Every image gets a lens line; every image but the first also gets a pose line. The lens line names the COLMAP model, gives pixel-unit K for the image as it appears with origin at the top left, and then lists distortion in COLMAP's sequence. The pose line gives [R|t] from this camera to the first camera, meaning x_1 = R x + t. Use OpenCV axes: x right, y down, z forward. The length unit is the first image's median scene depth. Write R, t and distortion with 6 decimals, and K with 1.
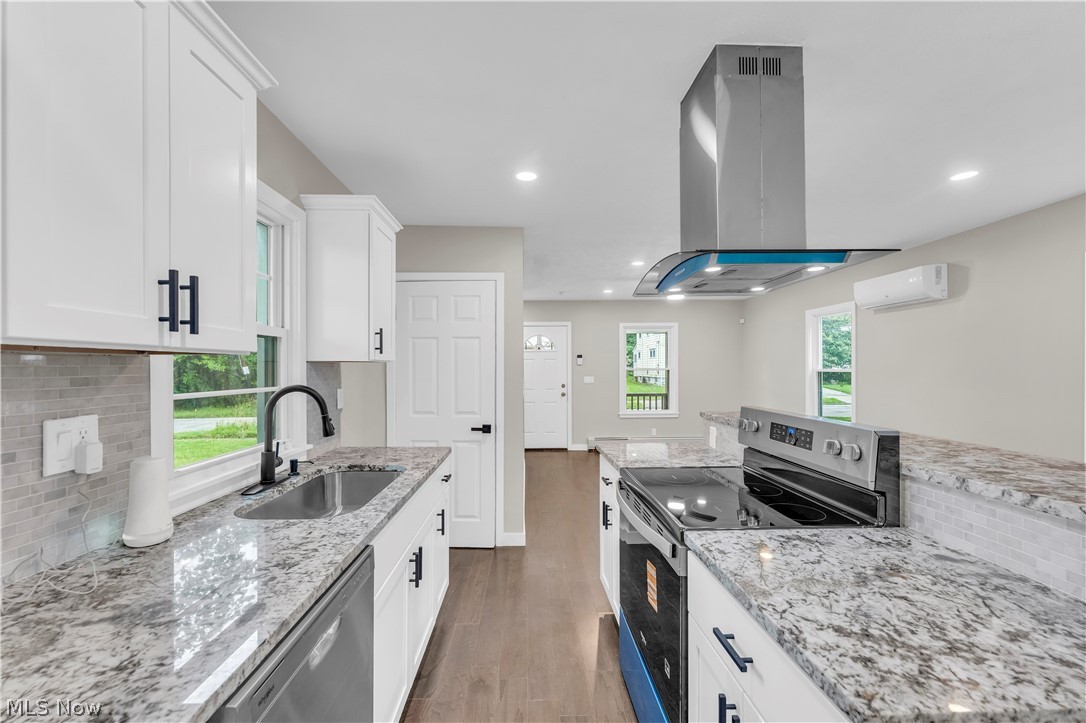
lens RADIAL K [[441.1, 0, 538.5], [0, 441.1, 369.2], [0, 0, 1]] dist [0.003025, 0.000156]
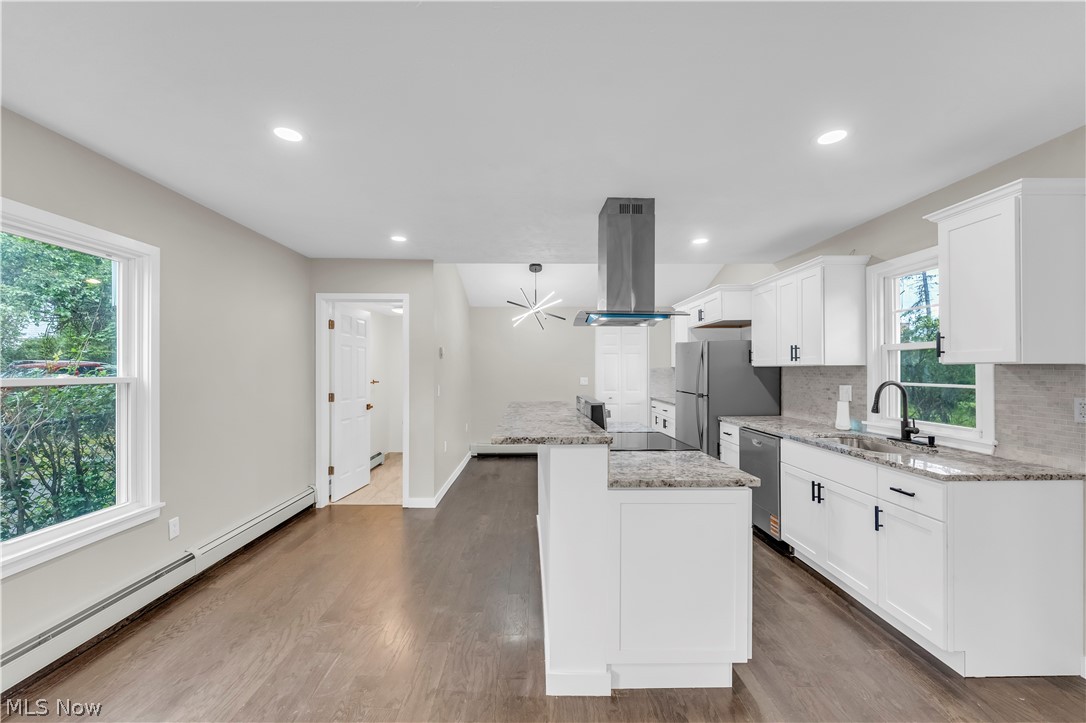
lens RADIAL K [[441.1, 0, 538.5], [0, 441.1, 369.2], [0, 0, 1]] dist [0.003025, 0.000156]
pose [[-0.999922, 0.005777, 0.011032, 0.178413], [0.005807, 0.999979, 0.002730, -0.005082], [-0.011016, 0.002794, -0.999935, 0.654520]]
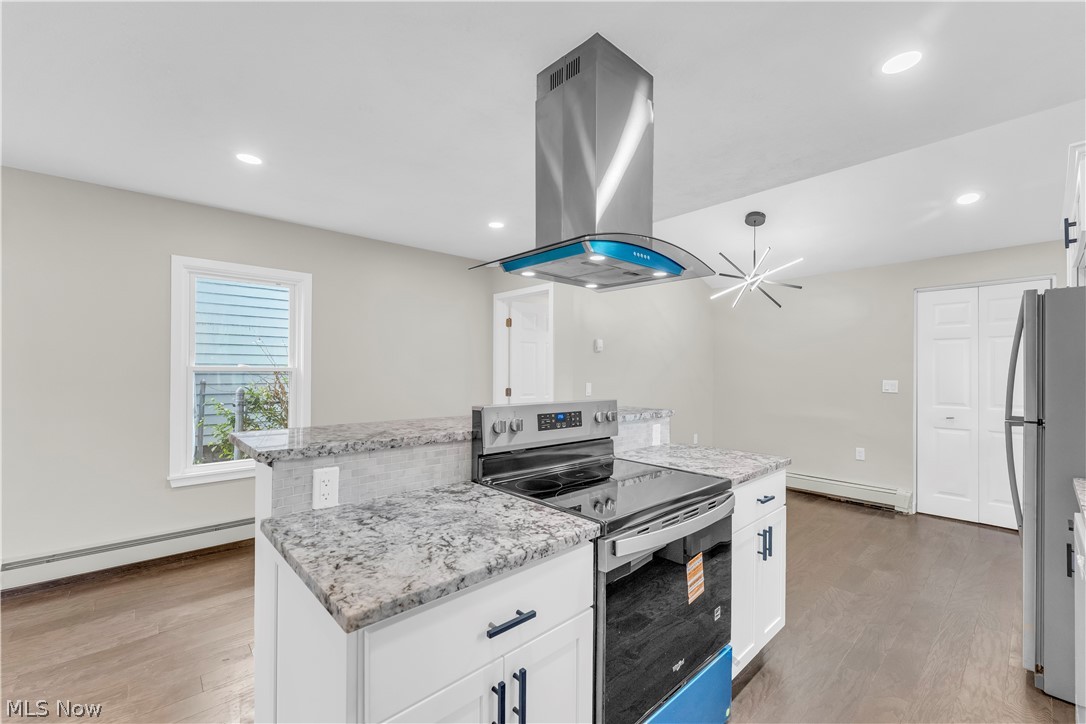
lens RADIAL K [[441.1, 0, 538.5], [0, 441.1, 369.7], [0, 0, 1]] dist [0.003025, 0.000156]
pose [[-0.646811, 0.005085, 0.762633, -0.057232], [-0.001103, 0.999970, -0.007603, 0.006663], [-0.762649, -0.005759, -0.646786, 0.406870]]
